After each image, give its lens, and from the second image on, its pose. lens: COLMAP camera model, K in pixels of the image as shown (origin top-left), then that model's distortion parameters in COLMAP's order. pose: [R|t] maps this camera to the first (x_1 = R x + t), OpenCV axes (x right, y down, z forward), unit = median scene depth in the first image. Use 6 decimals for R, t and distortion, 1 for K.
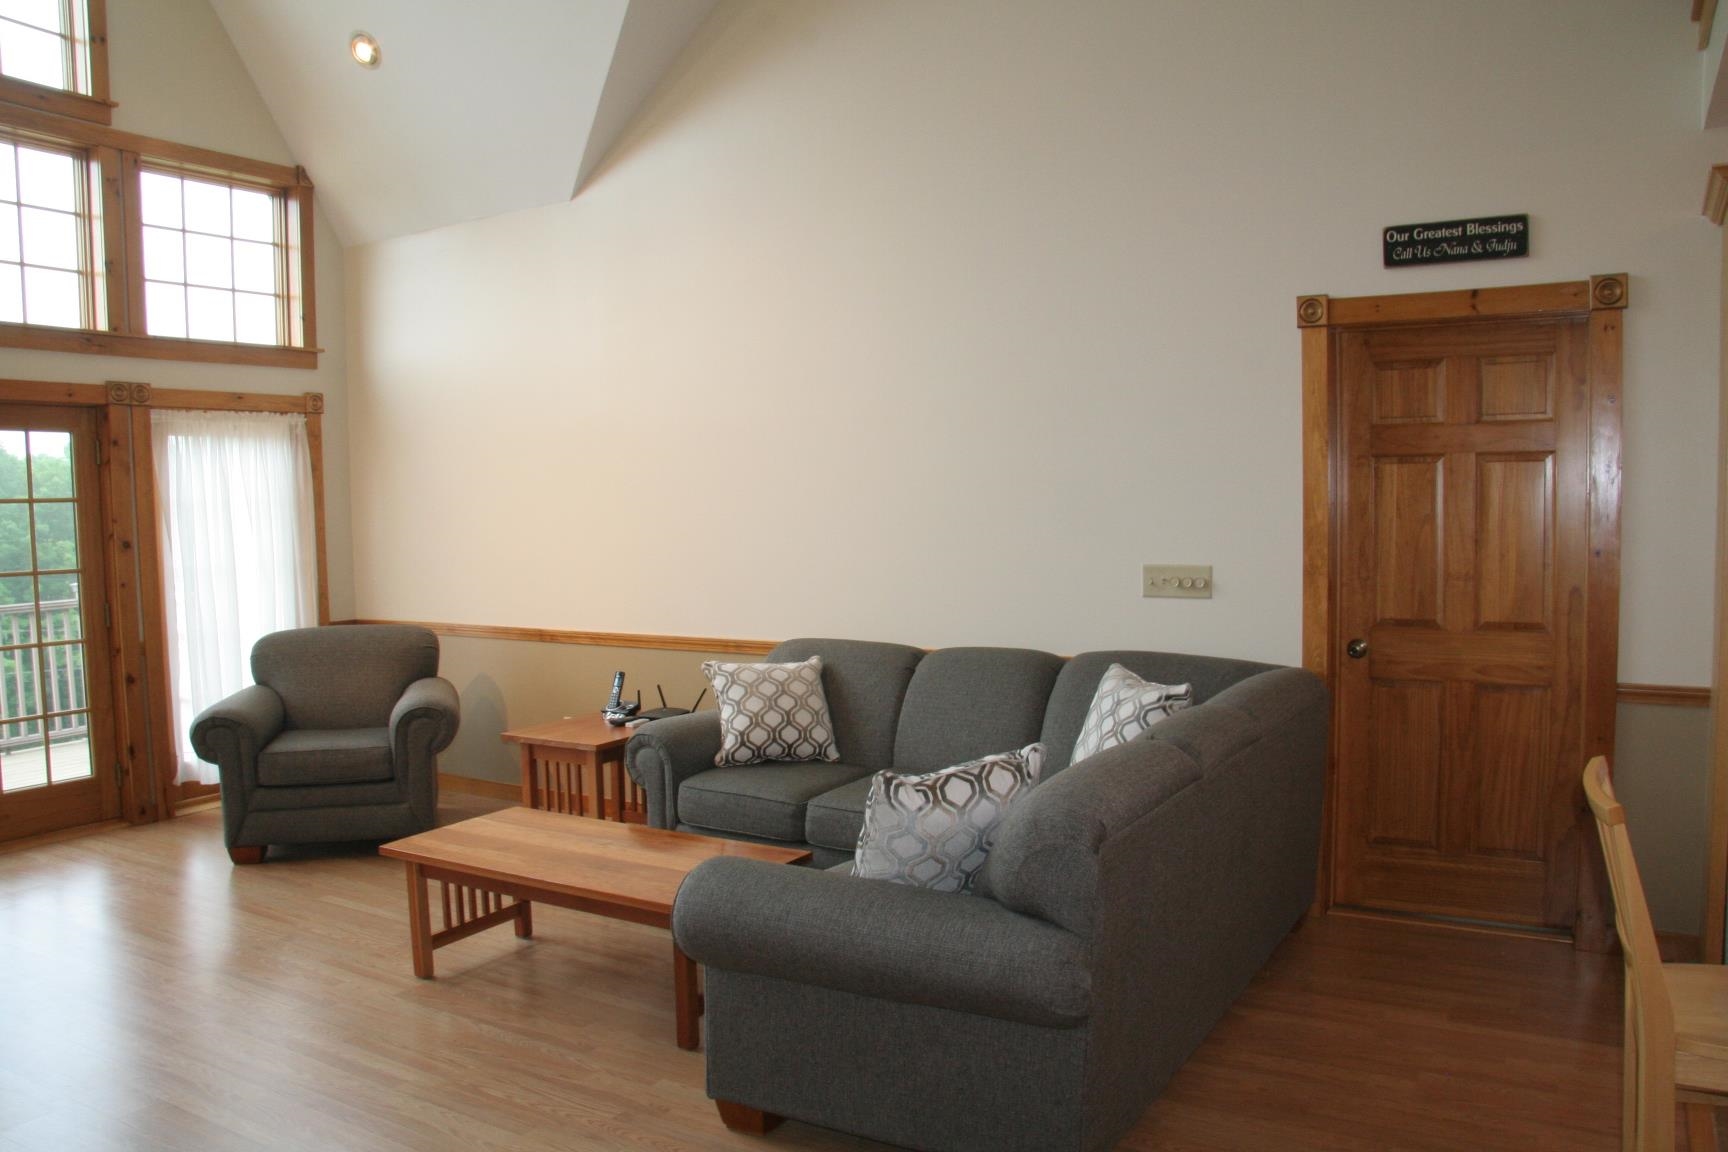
lens RADIAL K [[1323.6, 0, 864.4], [0, 1323.6, 605.5], [0, 0, 1]] dist [-0.192268, 0.146433]
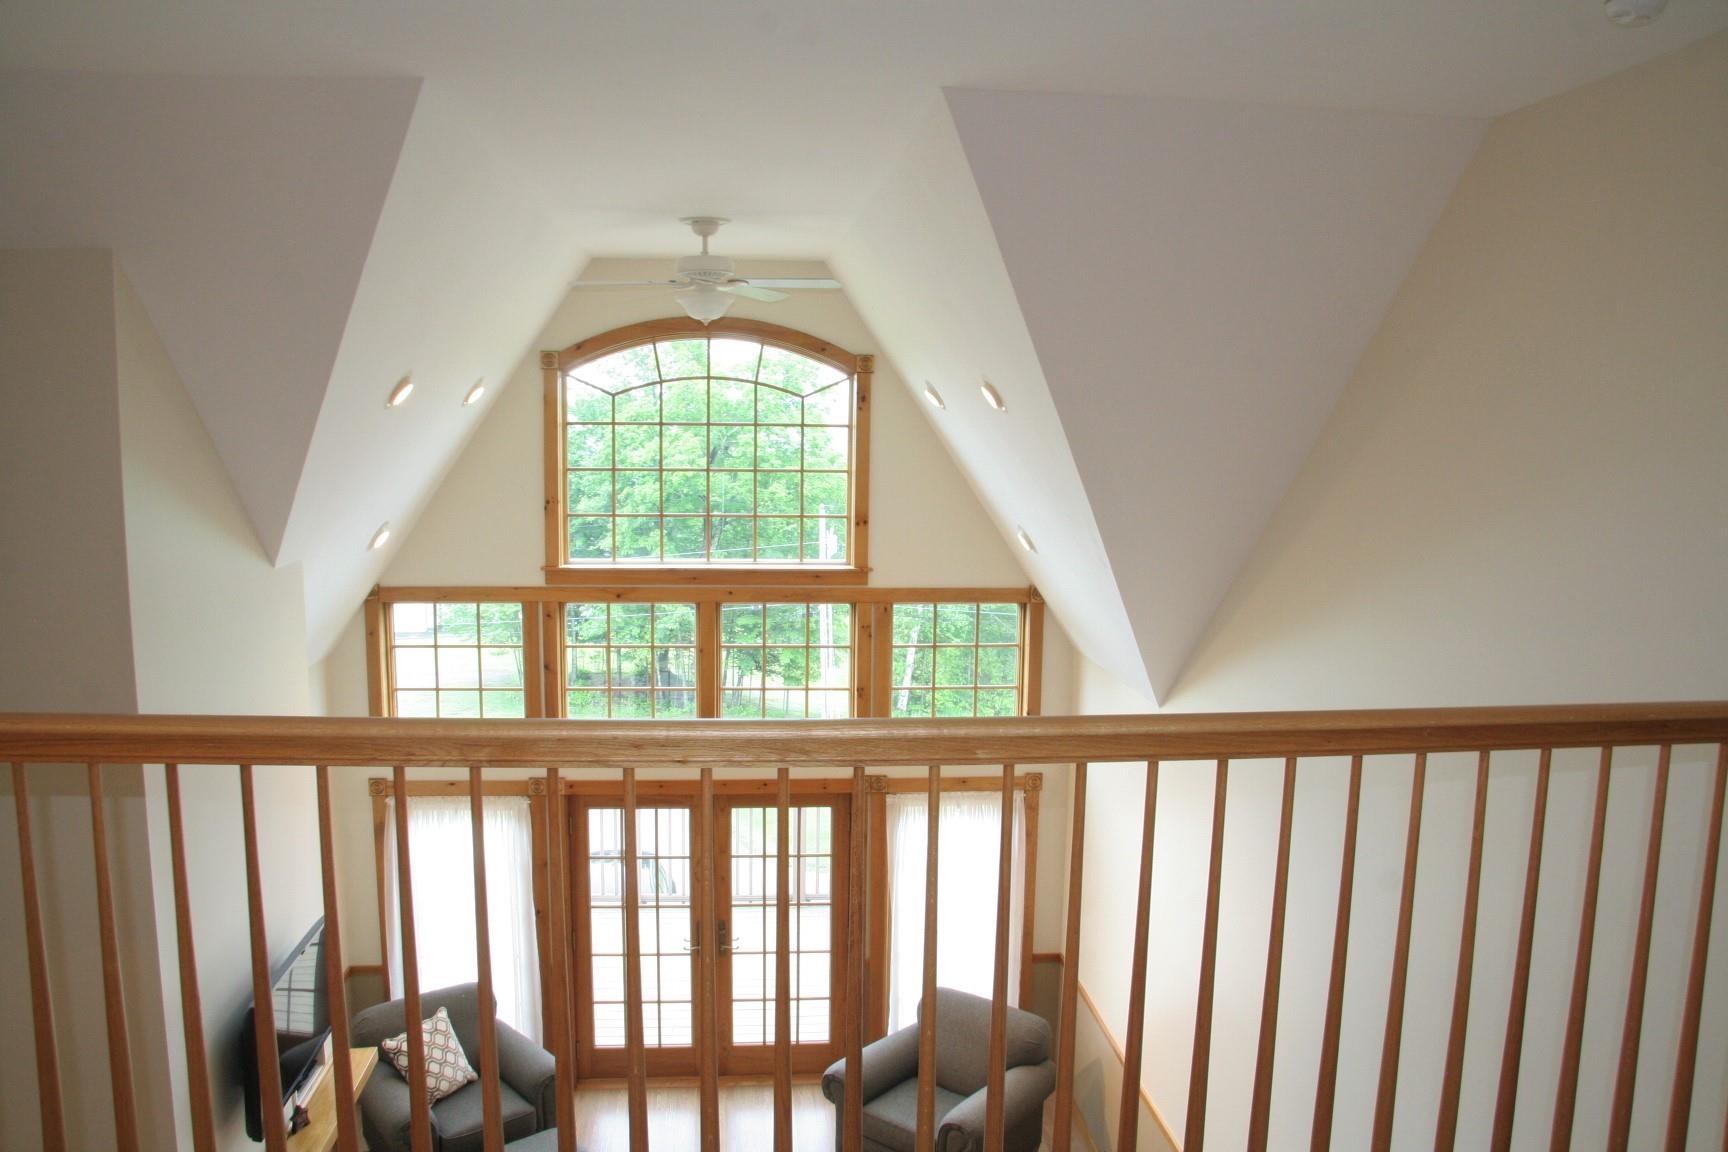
lens RADIAL K [[1323.6, 0, 864.4], [0, 1323.6, 605.5], [0, 0, 1]] dist [-0.192268, 0.146433]
pose [[0.597720, 0.137616, -0.789806, 0.475336], [-0.088007, 0.990466, 0.105976, -0.496312], [0.796860, 0.006164, 0.604133, 0.154969]]
